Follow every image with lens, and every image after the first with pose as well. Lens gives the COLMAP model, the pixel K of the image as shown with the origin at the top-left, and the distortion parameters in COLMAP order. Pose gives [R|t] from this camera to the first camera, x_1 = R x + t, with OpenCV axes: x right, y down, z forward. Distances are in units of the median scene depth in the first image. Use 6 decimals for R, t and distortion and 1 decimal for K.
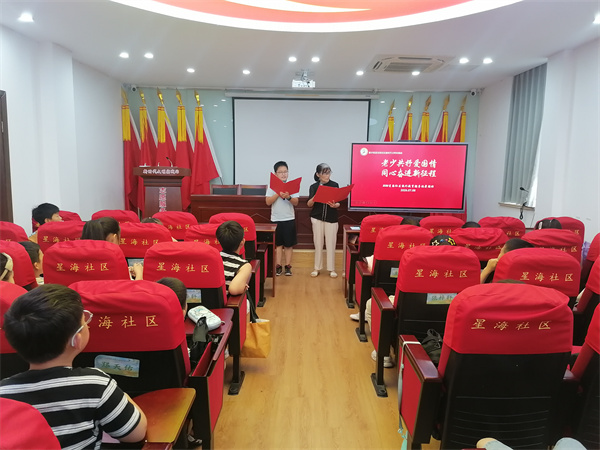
lens RADIAL K [[448.0, 0, 300.0], [0, 448.0, 225.0], [0, 0, 1]] dist [0.117870, -0.148742]
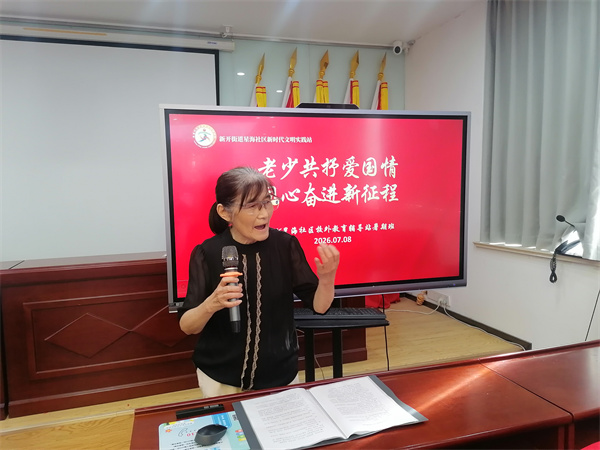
lens RADIAL K [[449.7, 0, 300.0], [0, 449.7, 225.0], [0, 0, 1]] dist [0.119353, -0.153219]
pose [[0.952923, -0.063510, 0.296486, 0.094018], [0.076434, 0.996555, -0.032194, -0.071489], [-0.293420, 0.053340, 0.954494, 0.588525]]
